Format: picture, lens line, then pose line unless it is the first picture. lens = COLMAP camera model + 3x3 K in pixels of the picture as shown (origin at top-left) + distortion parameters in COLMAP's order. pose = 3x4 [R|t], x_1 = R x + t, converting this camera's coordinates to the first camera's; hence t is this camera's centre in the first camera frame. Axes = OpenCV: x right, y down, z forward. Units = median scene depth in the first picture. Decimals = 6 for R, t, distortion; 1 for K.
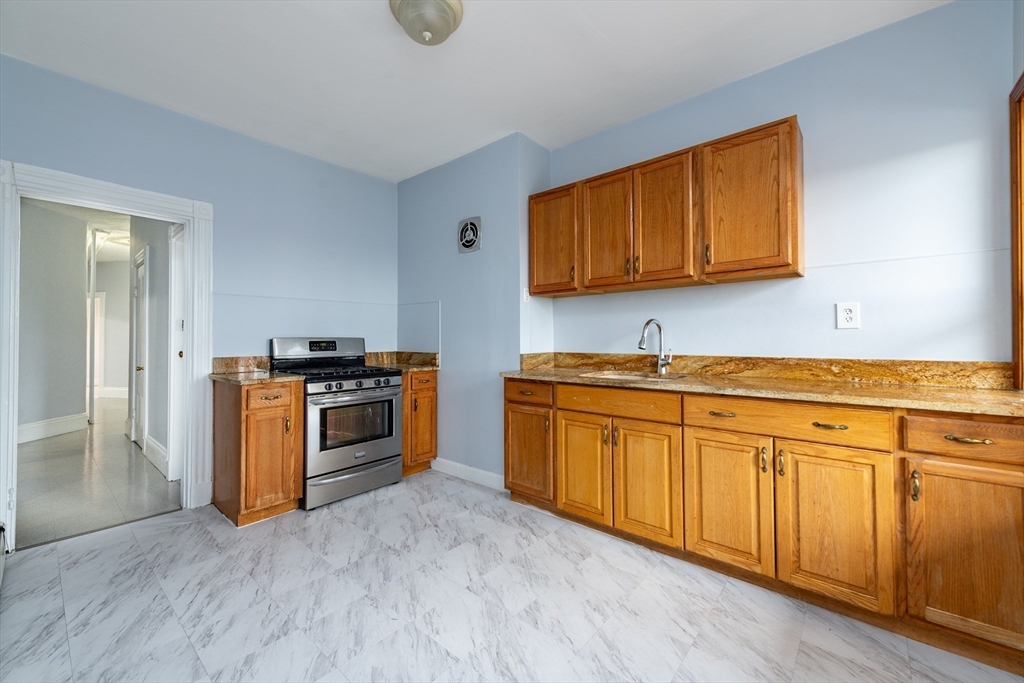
lens RADIAL K [[410.3, 0, 509.7], [0, 410.3, 337.9], [0, 0, 1]] dist [0.013962, 0.000000]
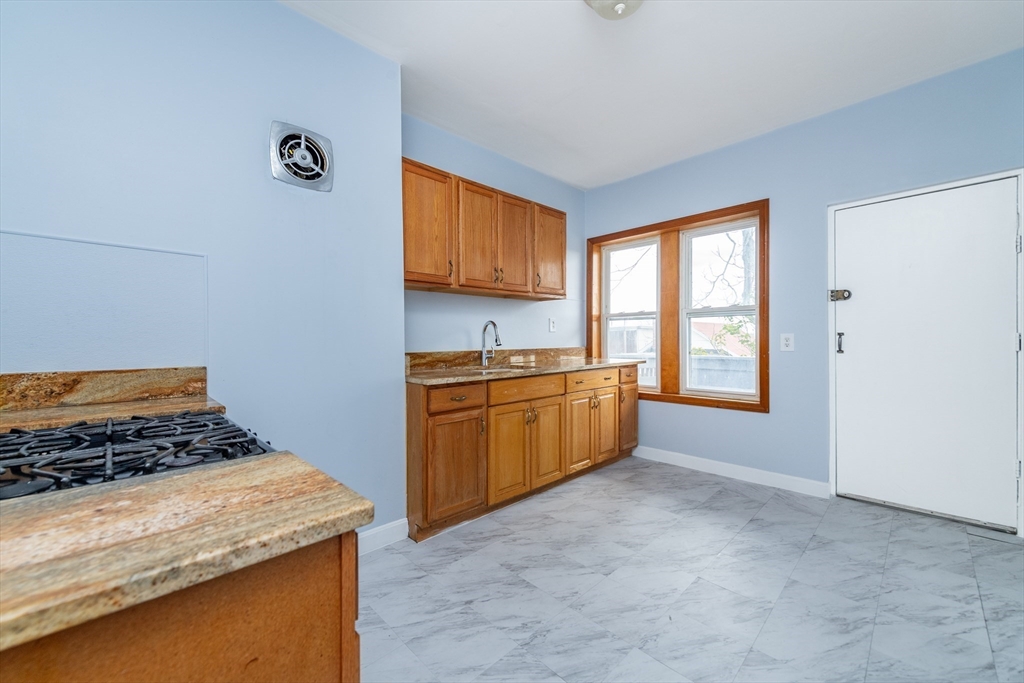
lens RADIAL K [[396.7, 0, 510.0], [0, 396.7, 345.4], [0, 0, 1]] dist [0.014142, 0.000030]
pose [[0.088420, -0.014679, 0.995975, -0.835935], [0.002236, 0.999892, 0.014538, 0.010034], [-0.996081, 0.000942, 0.088444, 0.863123]]
